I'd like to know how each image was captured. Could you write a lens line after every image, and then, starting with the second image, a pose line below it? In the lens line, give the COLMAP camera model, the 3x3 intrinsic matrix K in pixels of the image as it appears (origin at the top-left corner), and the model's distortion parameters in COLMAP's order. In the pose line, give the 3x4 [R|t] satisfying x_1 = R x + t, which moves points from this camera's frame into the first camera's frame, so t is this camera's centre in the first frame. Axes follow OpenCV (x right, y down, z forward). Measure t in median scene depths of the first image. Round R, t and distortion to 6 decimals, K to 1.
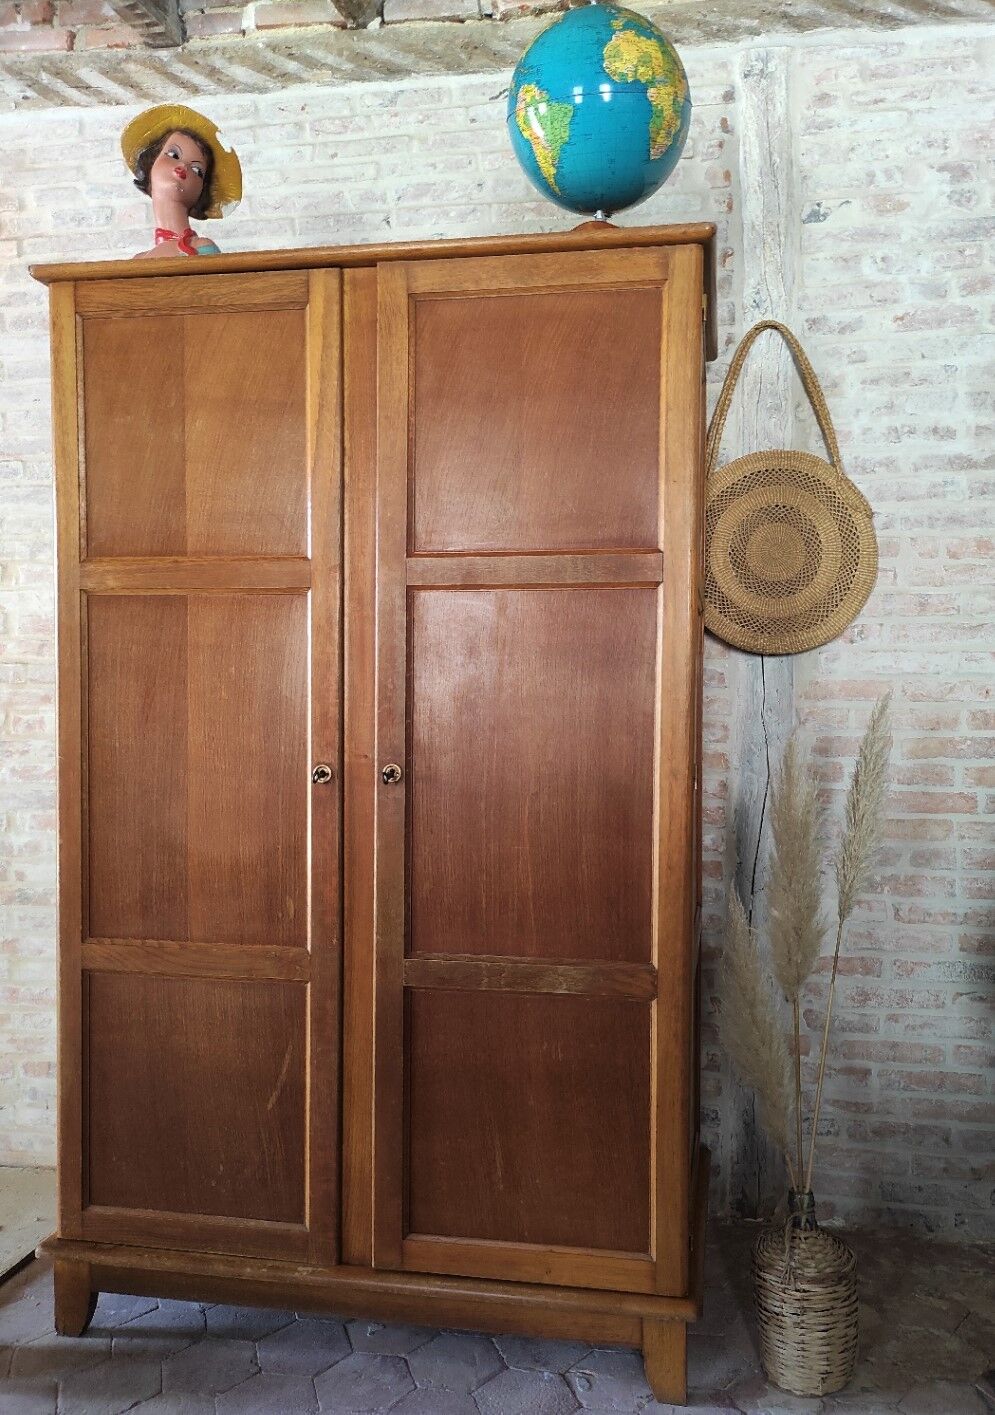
lens RADIAL K [[1086.3, 0, 547.1], [0, 1086.3, 733.7], [0, 0, 1]] dist [0.044587, -0.049584]
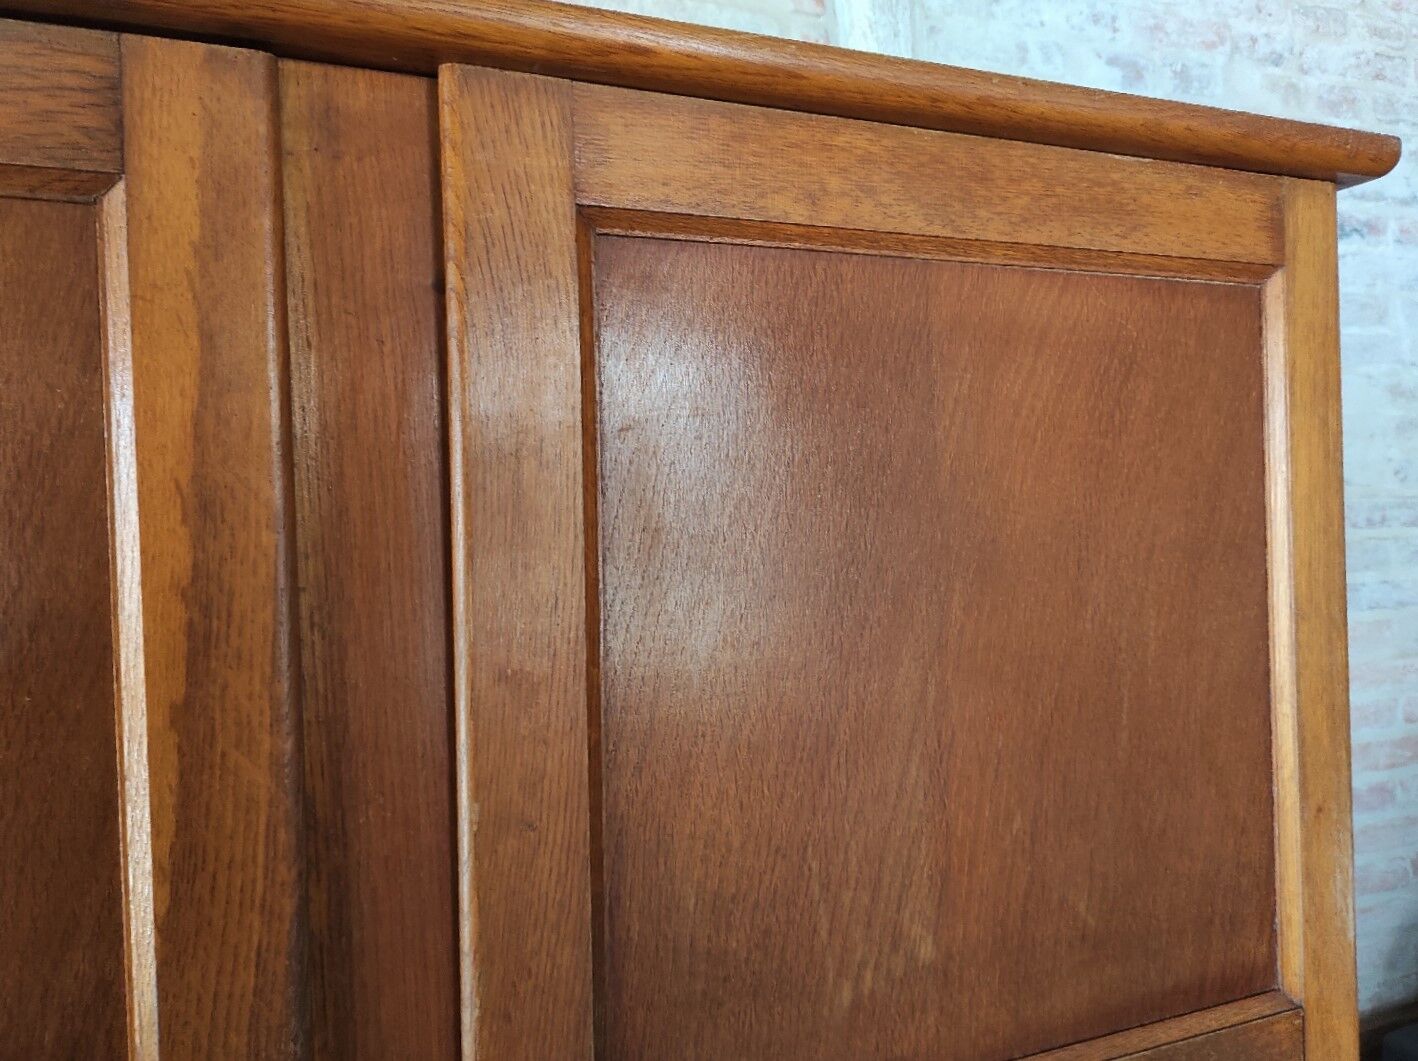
lens RADIAL K [[1109.1, 0, 719.2], [0, 1109.1, 530.6], [0, 0, 1]] dist [0.037684, -0.053237]
pose [[0.842294, -0.035659, 0.537838, -0.230806], [0.050517, 0.998640, -0.012902, -0.302176], [-0.536647, 0.038037, 0.842949, 0.718449]]
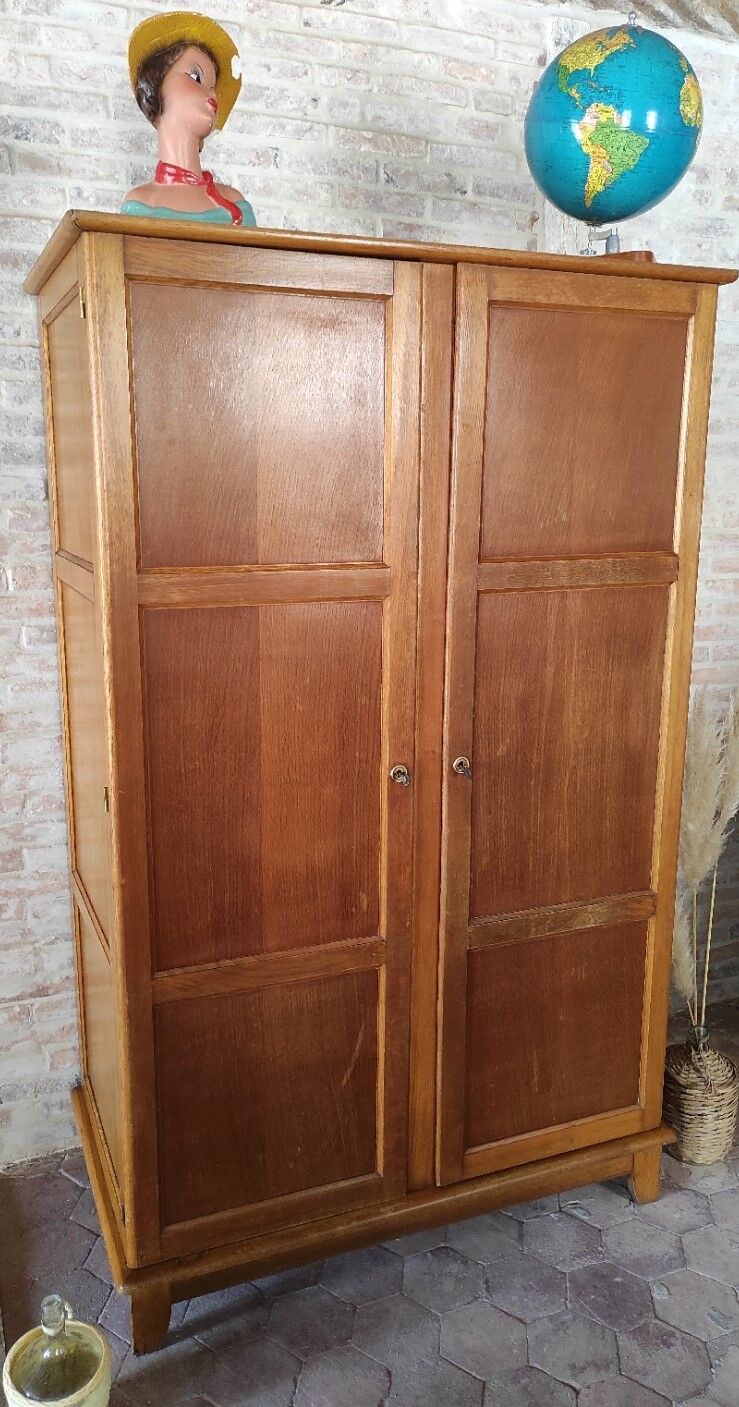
lens RADIAL K [[1051.4, 0, 346.4], [0, 1051.4, 697.2], [0, 0, 1]] dist [0.048658, -0.055308]
pose [[0.853499, -0.110603, 0.509221, -0.728754], [0.019791, 0.983390, 0.180421, -0.209924], [-0.520719, -0.143911, 0.841512, 0.189154]]
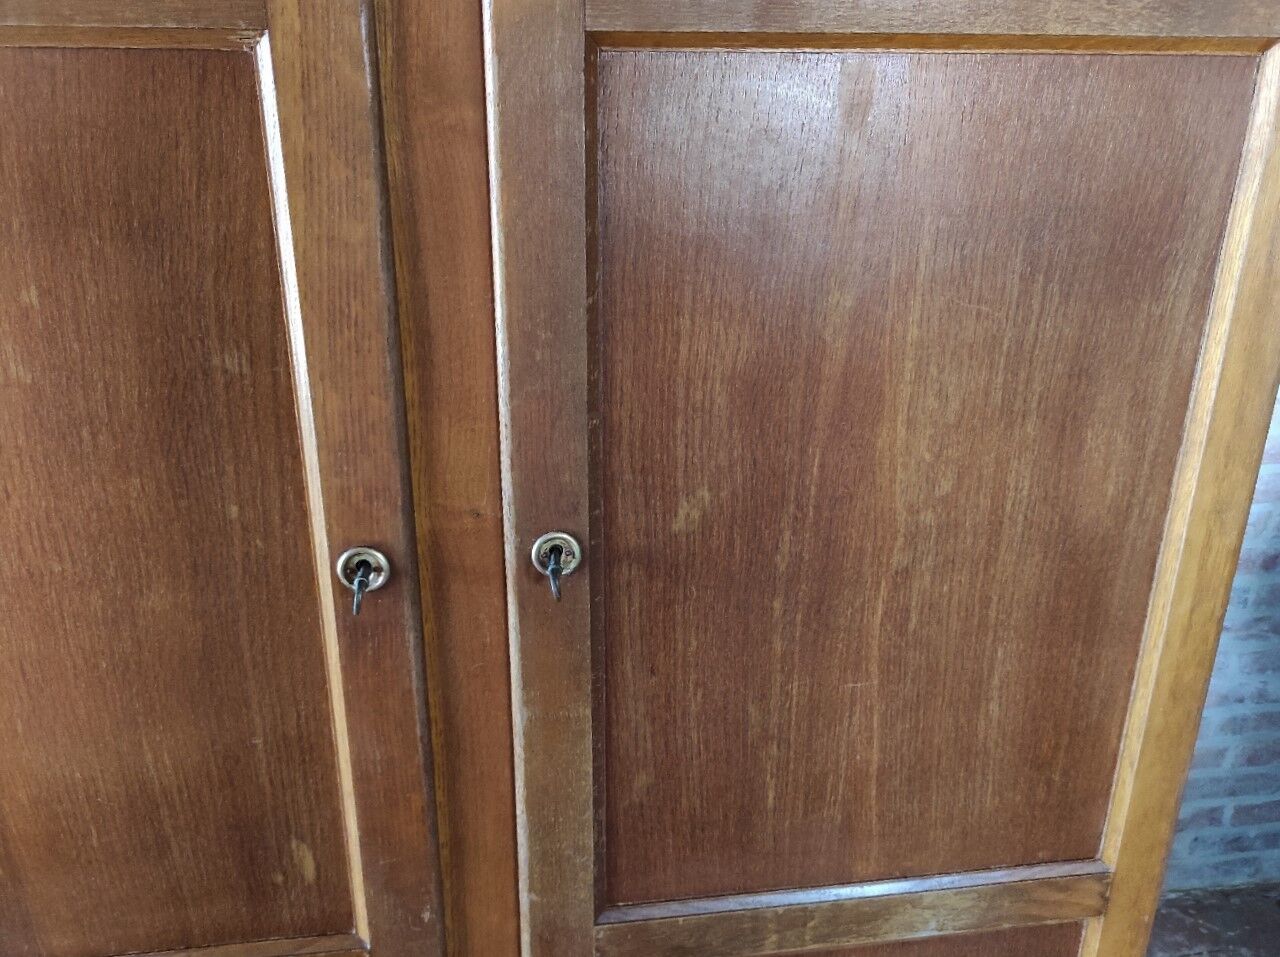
lens RADIAL K [[1024.7, 0, 640.0], [0, 1024.7, 478.5], [0, 0, 1]] dist [0.018650, -0.004534]
pose [[0.951501, -0.108909, 0.287724, -0.207785], [0.009140, 0.944838, 0.327411, -0.104778], [-0.307510, -0.308902, 0.900009, 0.642636]]
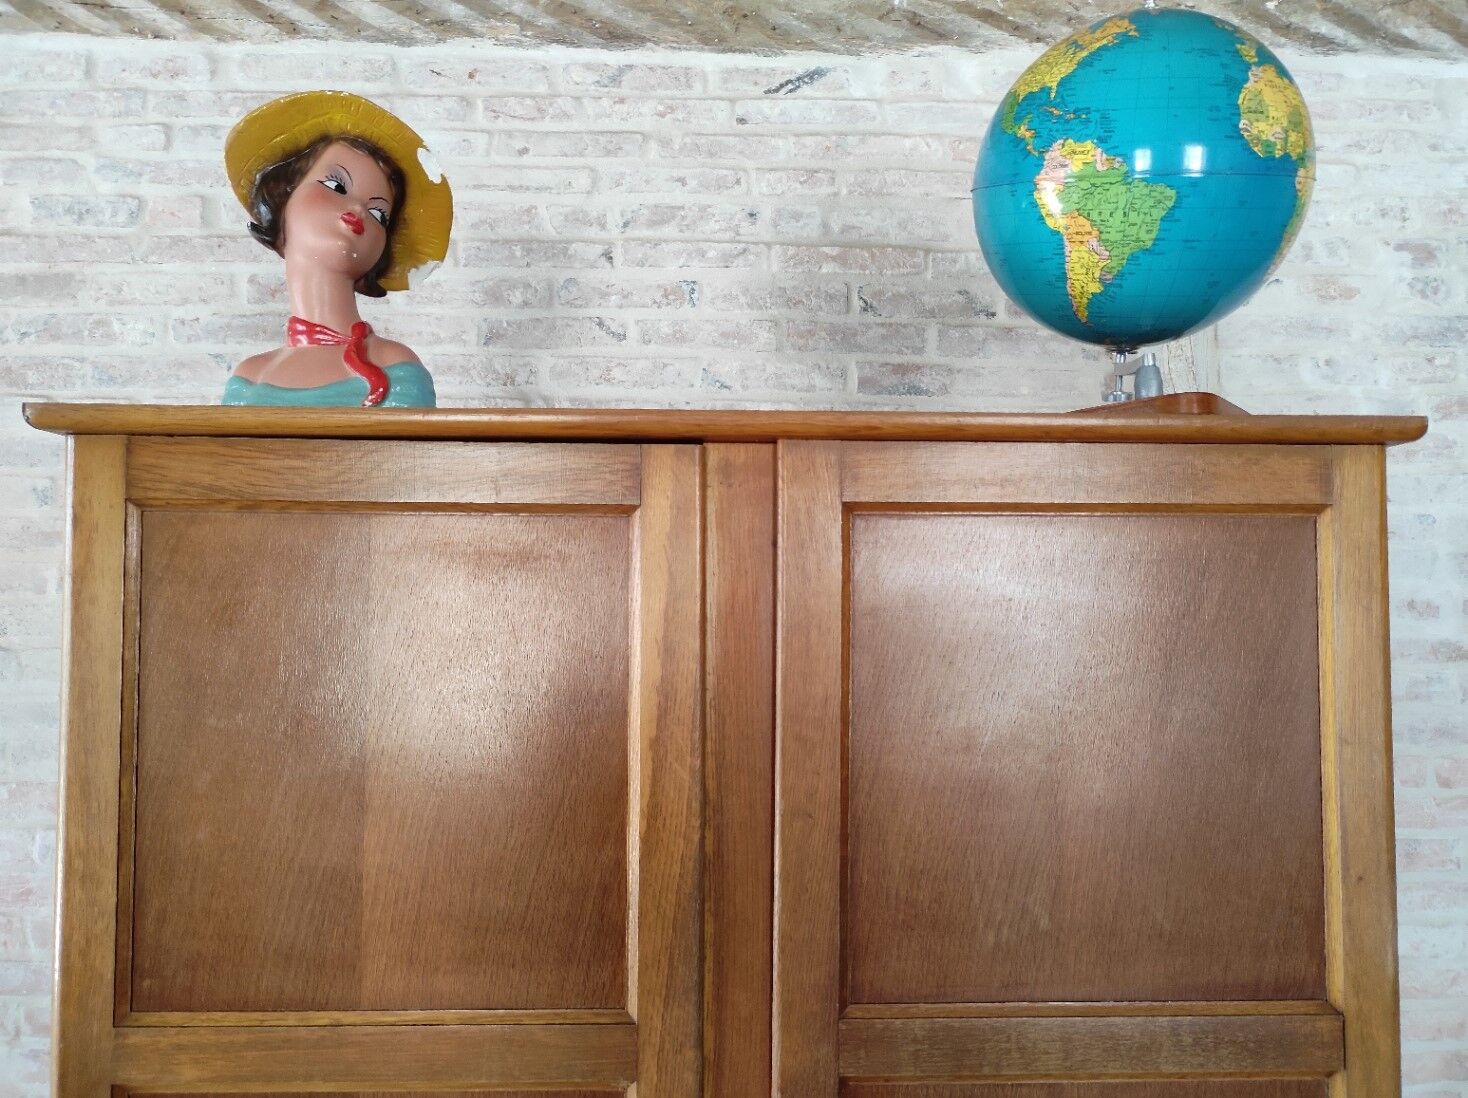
lens RADIAL K [[1087.5, 0, 736.1], [0, 1087.5, 548.0], [0, 0, 1]] dist [0.049832, -0.054730]
pose [[0.979698, 0.006961, 0.200360, -0.264569], [0.008536, 0.997042, -0.076380, -0.323112], [-0.200299, 0.076539, 0.976741, 0.478787]]
